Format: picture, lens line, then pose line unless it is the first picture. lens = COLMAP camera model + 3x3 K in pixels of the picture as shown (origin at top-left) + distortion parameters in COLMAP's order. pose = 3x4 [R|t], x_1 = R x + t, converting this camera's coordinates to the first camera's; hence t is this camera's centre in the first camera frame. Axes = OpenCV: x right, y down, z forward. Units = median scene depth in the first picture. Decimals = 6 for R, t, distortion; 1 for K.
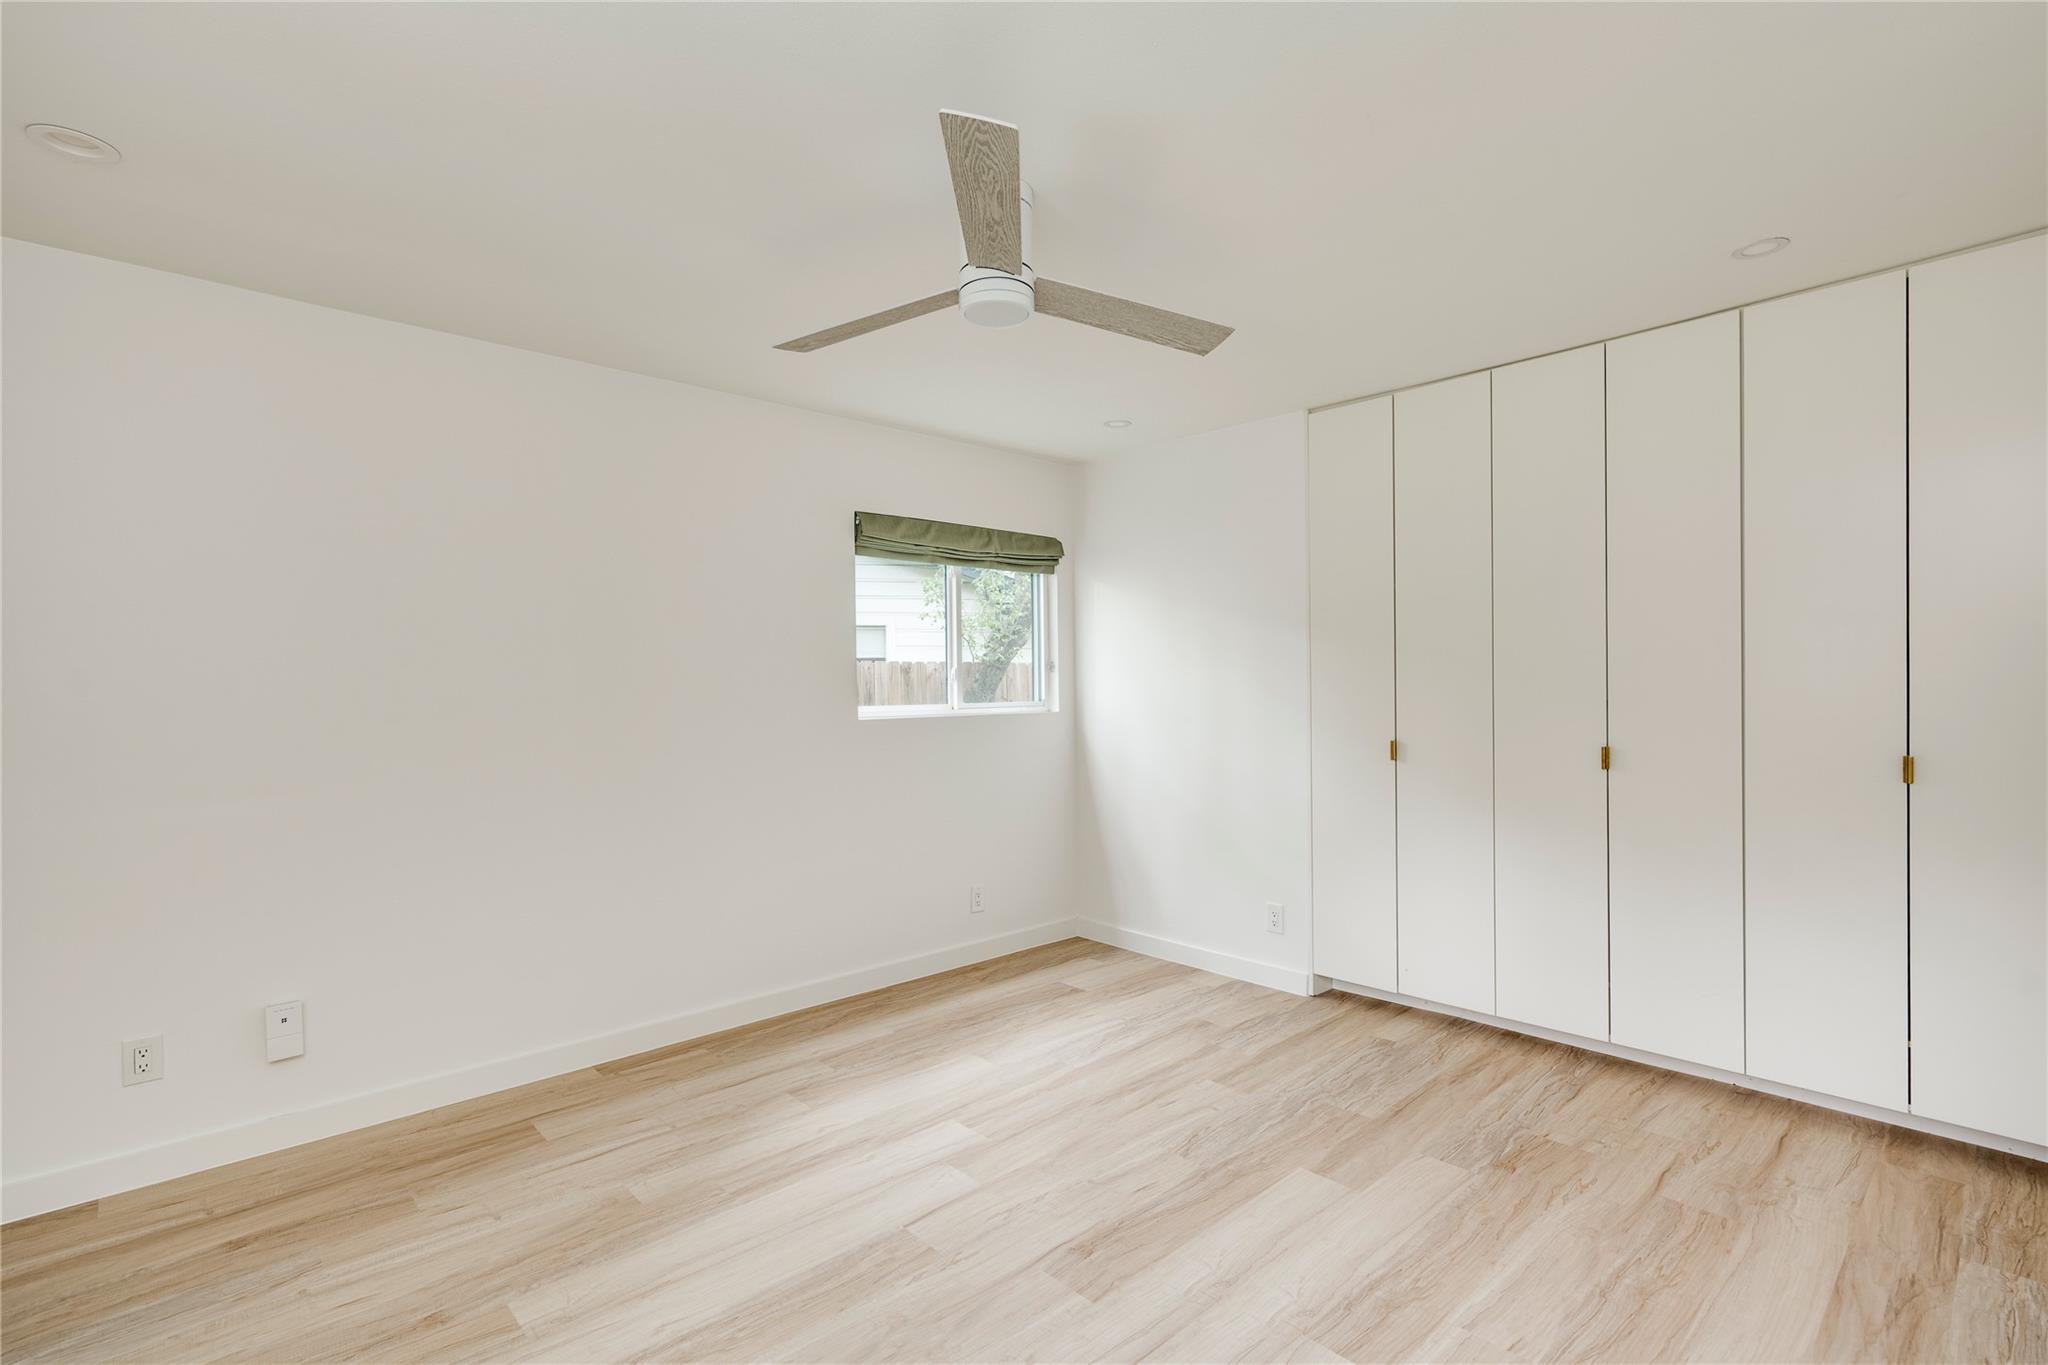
lens RADIAL K [[934.3, 0, 1008.0], [0, 934.3, 685.1], [0, 0, 1]] dist [-0.002334, 0.000612]
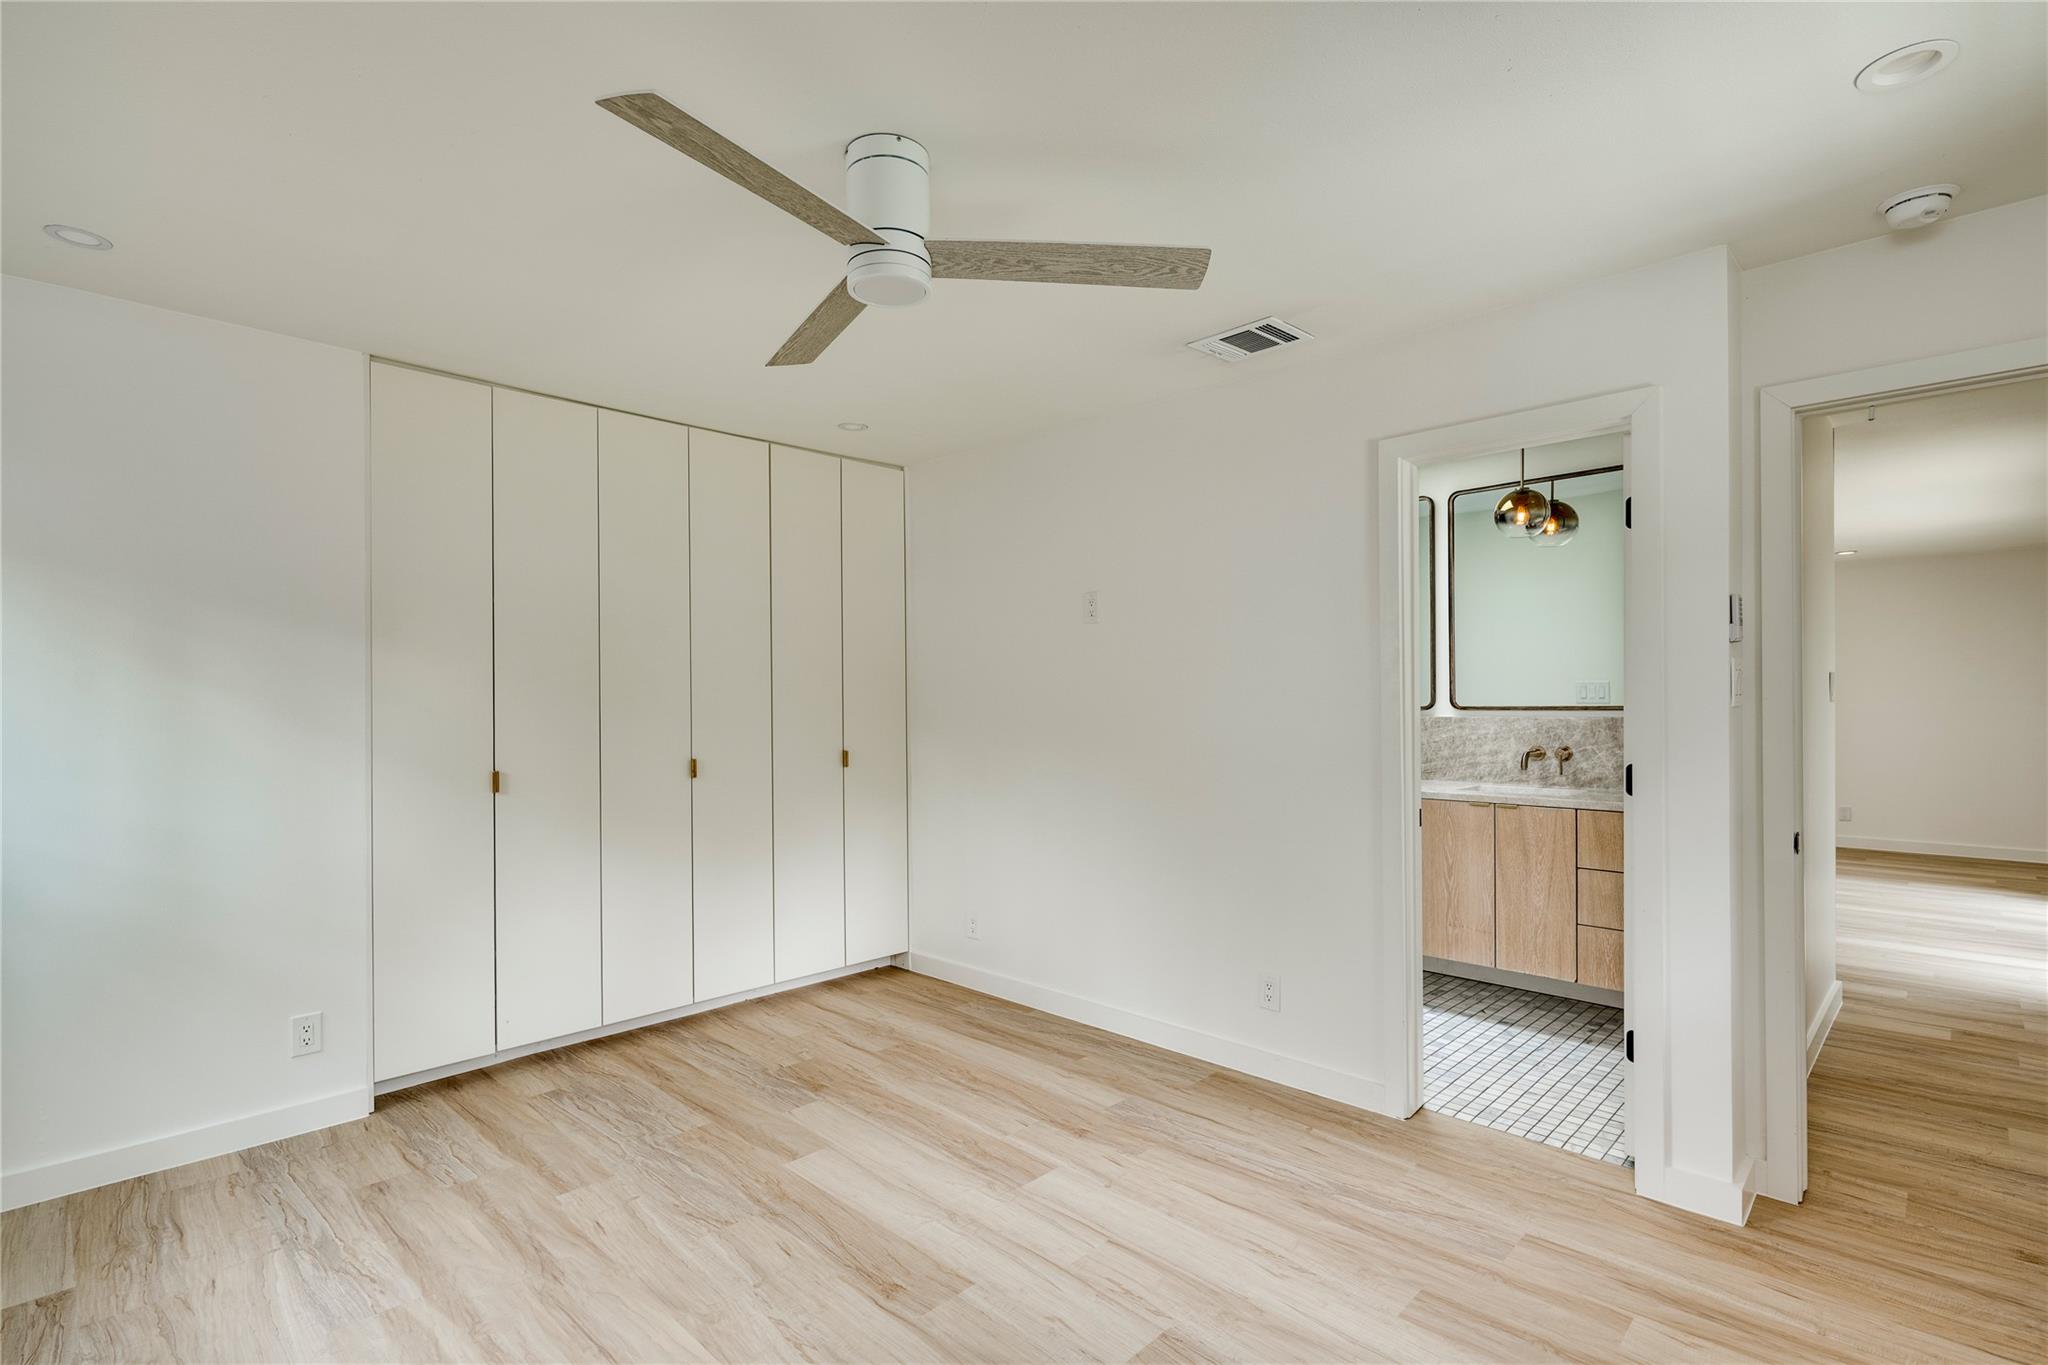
lens RADIAL K [[994.7, 0, 1024.3], [0, 994.7, 695.2], [0, 0, 1]] dist [-0.003190, -0.000074]
pose [[-0.066255, 0.016258, 0.997670, -0.637708], [0.007348, 0.999848, -0.015805, 0.006075], [-0.997776, 0.006283, -0.066365, 0.615196]]
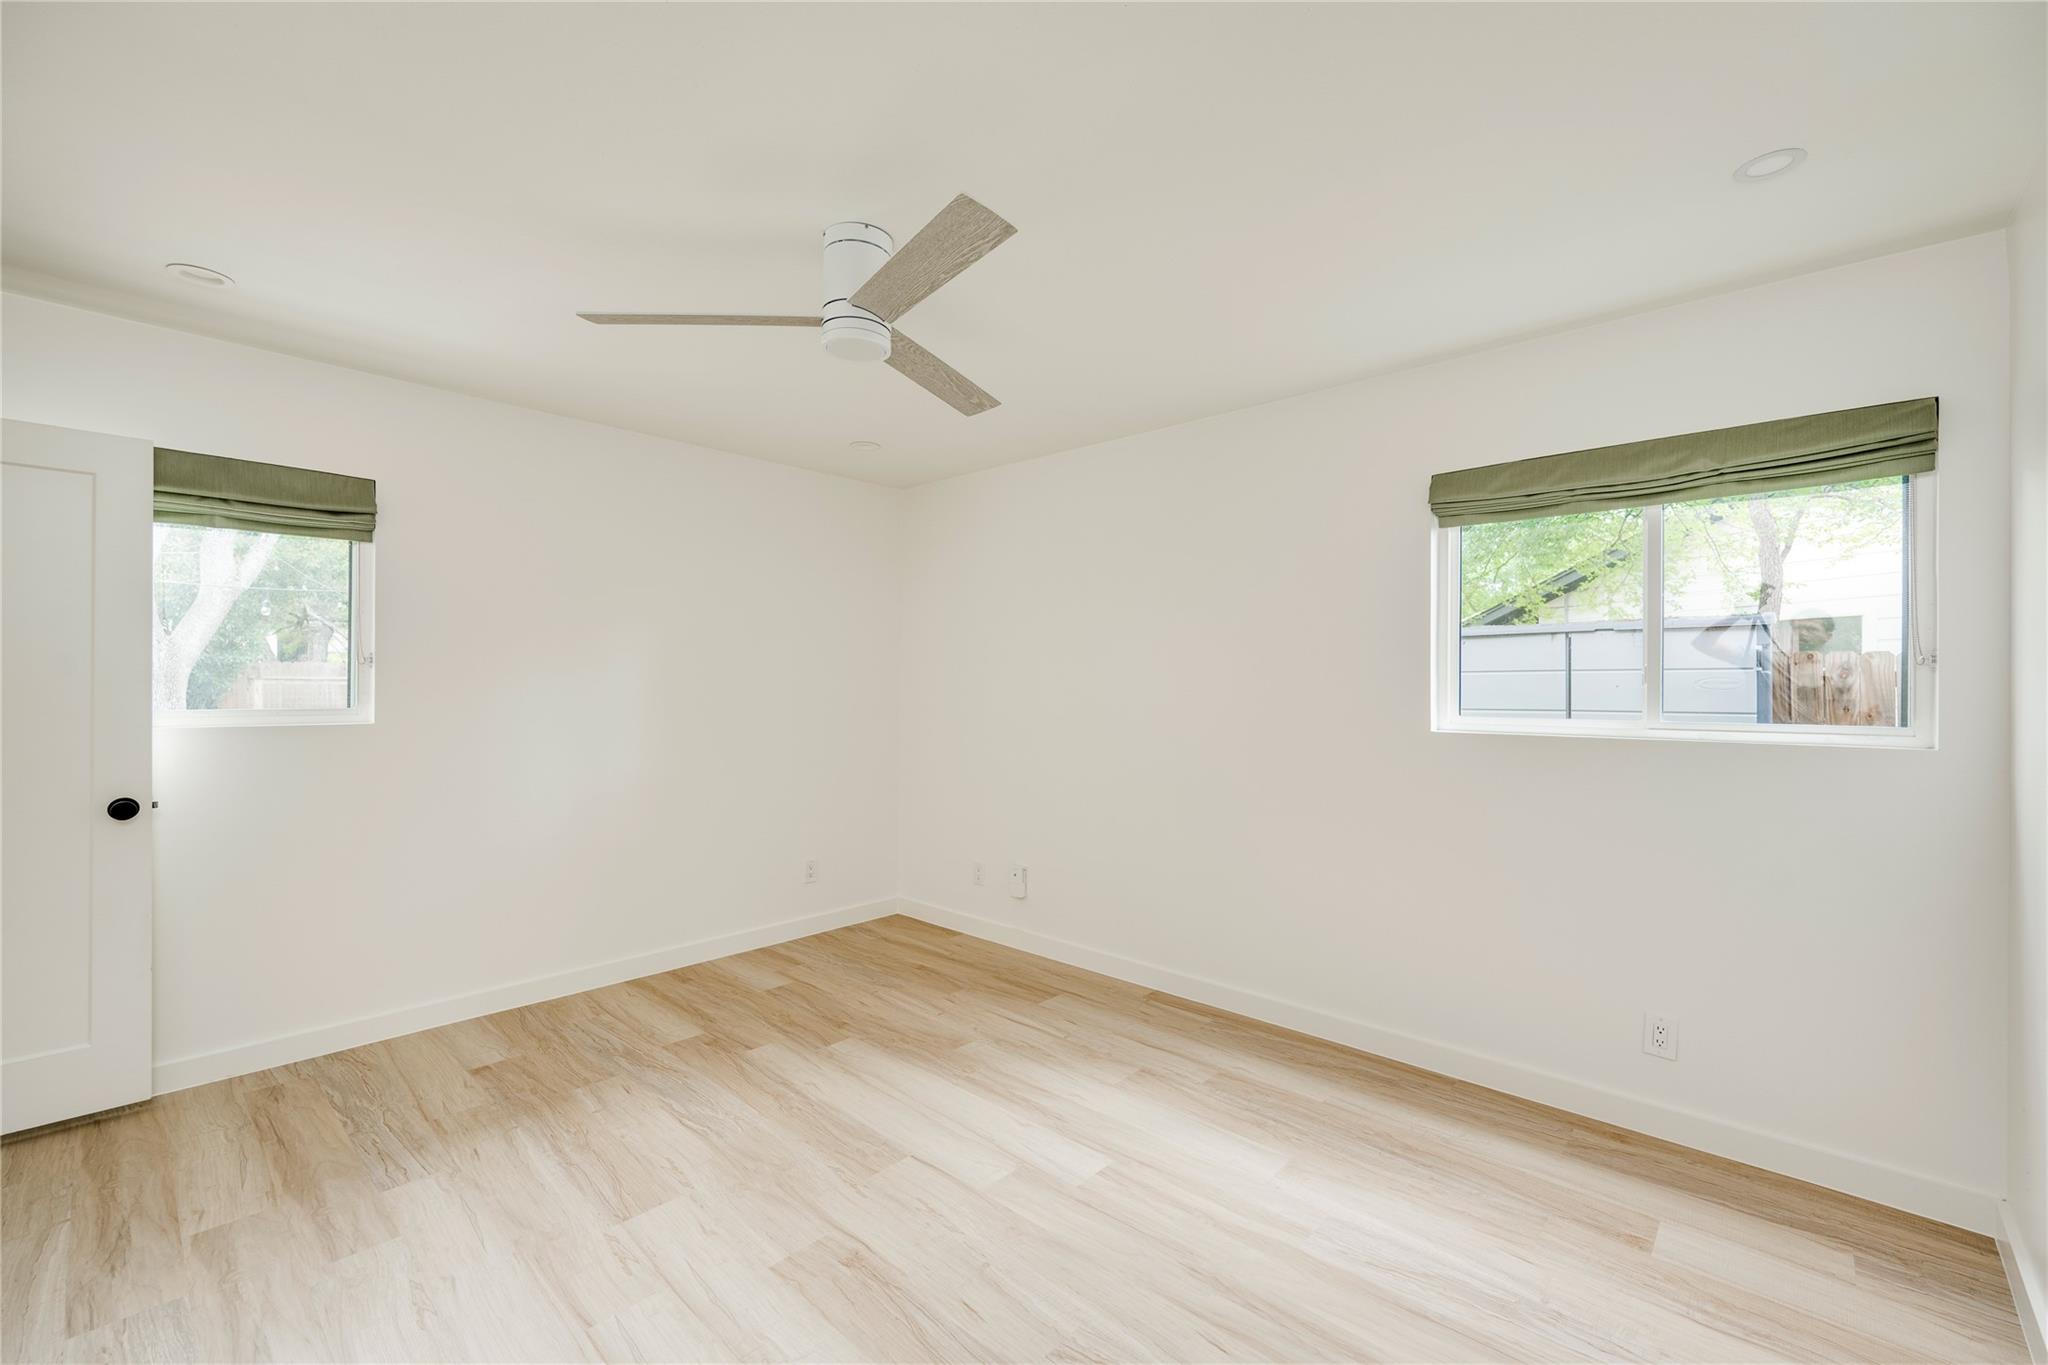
lens RADIAL K [[819.1, 0, 1028.4], [0, 819.1, 688.0], [0, 0, 1]] dist [-0.000734, 0.000061]
pose [[0.111470, 0.012922, -0.993684, 0.636131], [-0.006570, 0.999903, 0.012266, -0.009710], [0.993746, 0.005161, 0.111544, 0.719988]]
